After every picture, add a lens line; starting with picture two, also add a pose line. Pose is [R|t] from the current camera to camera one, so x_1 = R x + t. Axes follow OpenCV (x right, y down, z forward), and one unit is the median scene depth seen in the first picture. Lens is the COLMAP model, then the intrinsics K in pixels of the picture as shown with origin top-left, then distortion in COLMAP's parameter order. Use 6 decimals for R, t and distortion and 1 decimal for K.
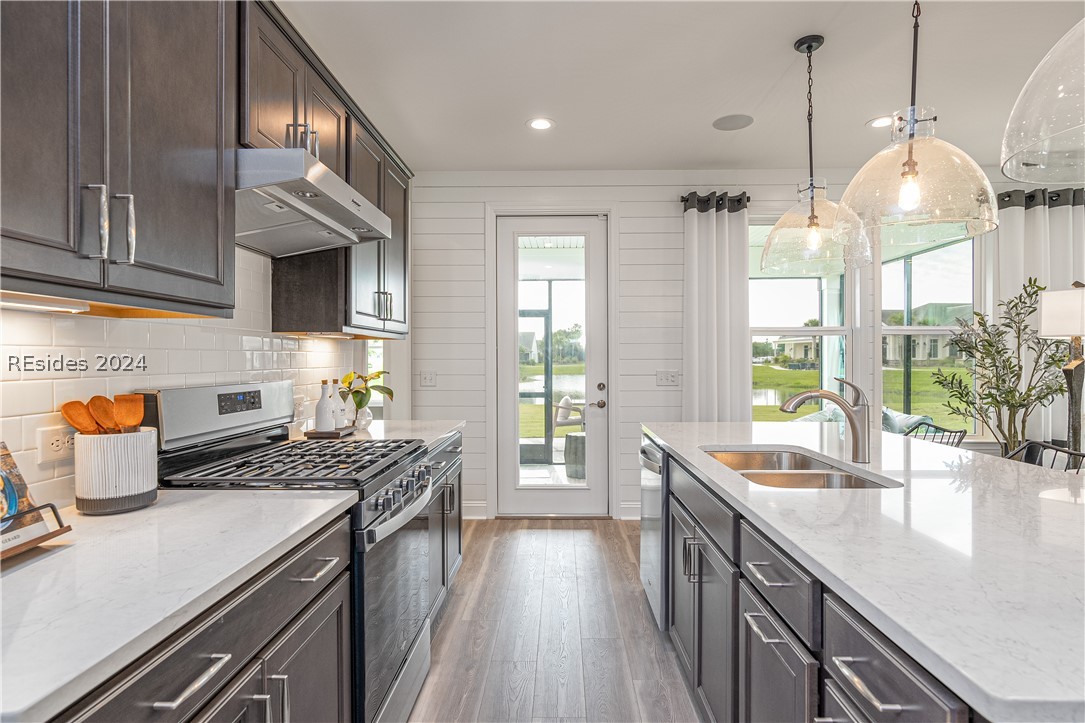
lens RADIAL K [[569.6, 0, 549.8], [0, 569.6, 358.9], [0, 0, 1]] dist [0.006410, 0.001514]
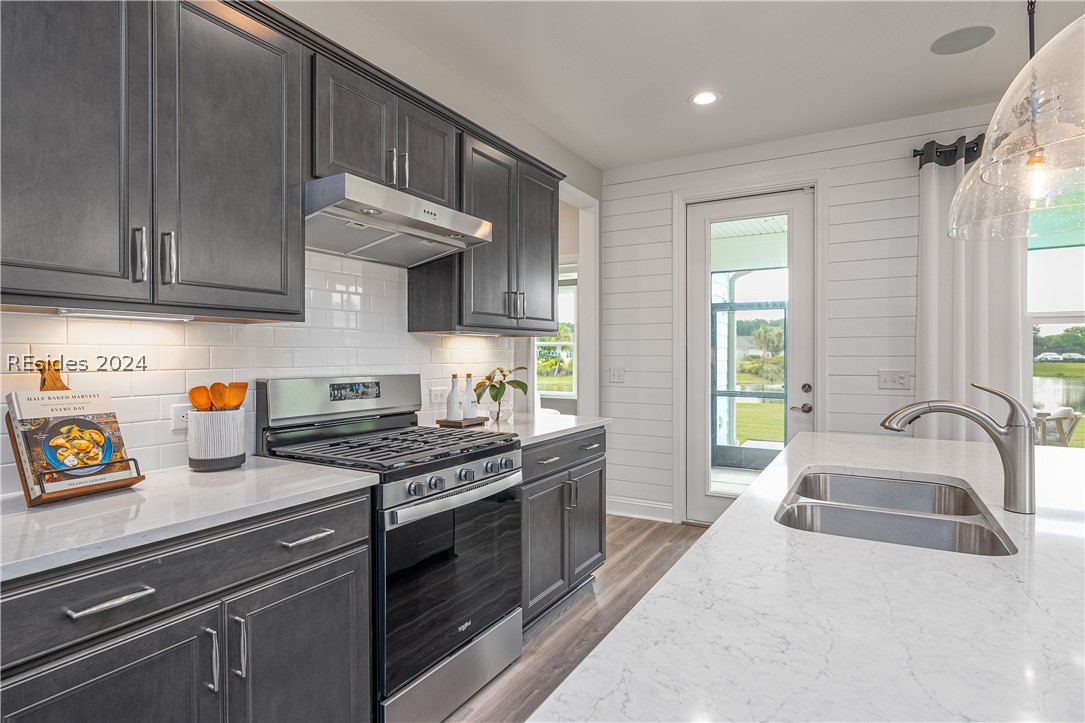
lens RADIAL K [[569.6, 0, 554.3], [0, 569.6, 356.8], [0, 0, 1]] dist [0.006410, 0.001514]
pose [[0.877944, 0.004087, -0.478746, 0.172962], [-0.002368, 0.999988, 0.004195, -0.000940], [0.478758, -0.002550, 0.877943, 0.066087]]
